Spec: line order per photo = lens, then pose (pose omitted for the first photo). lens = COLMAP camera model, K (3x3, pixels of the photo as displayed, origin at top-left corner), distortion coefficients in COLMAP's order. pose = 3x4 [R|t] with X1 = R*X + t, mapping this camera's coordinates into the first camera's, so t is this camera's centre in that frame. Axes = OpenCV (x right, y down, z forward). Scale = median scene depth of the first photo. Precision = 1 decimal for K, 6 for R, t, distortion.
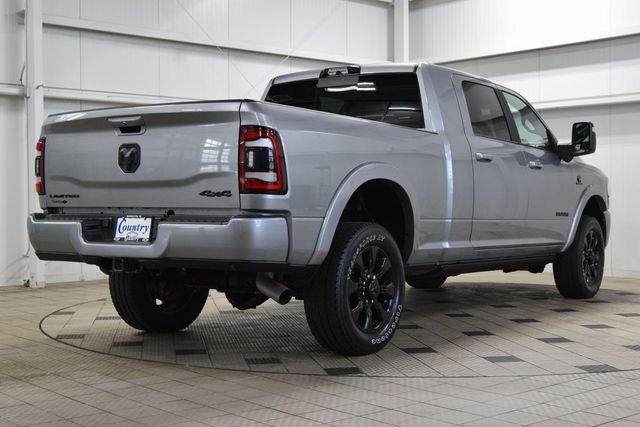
lens RADIAL K [[943.7, 0, 320.0], [0, 943.7, 213.5], [0, 0, 1]] dist [-0.021587, -0.041390]
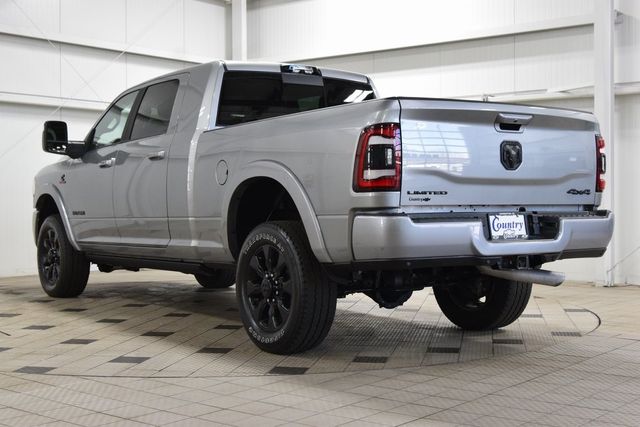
lens RADIAL K [[943.7, 0, 320.0], [0, 943.7, 213.5], [0, 0, 1]] dist [-0.021587, -0.041390]
pose [[0.981684, -0.002607, 0.190497, -0.447824], [0.002443, 0.999996, 0.001094, 0.000891], [-0.190500, -0.000608, 0.981687, 0.044987]]
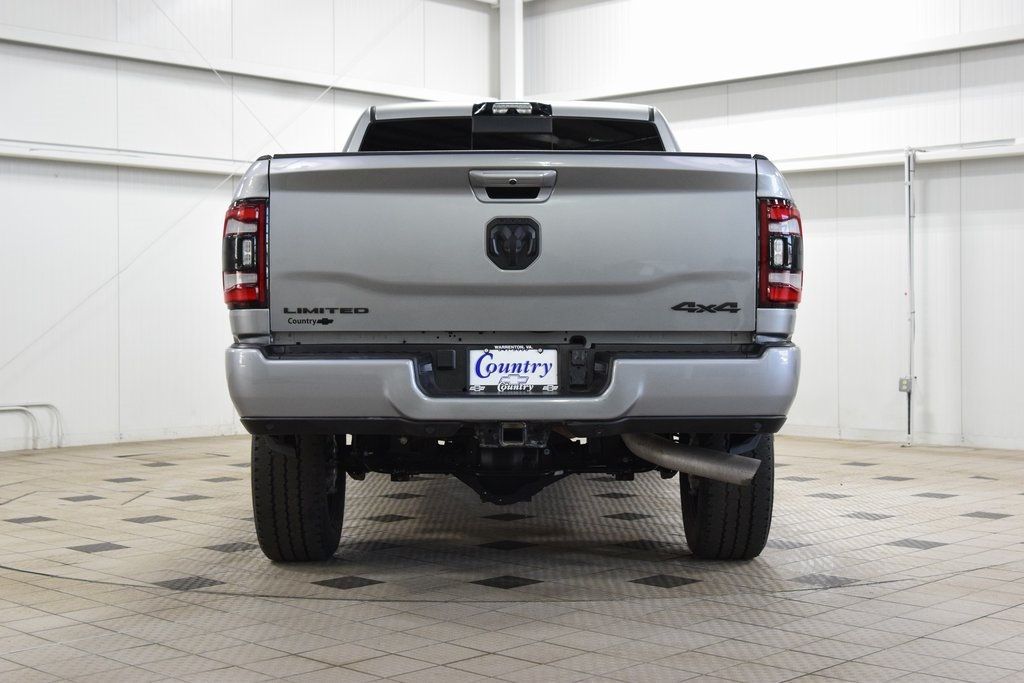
lens RADIAL K [[1506.3, 0, 512.0], [0, 1506.3, 341.5], [0, 0, 1]] dist [-0.028977, -0.013847]
pose [[0.995359, -0.001251, 0.096226, -0.216134], [0.001205, 0.999999, 0.000543, -0.000748], [-0.096226, -0.000425, 0.995359, 0.078018]]
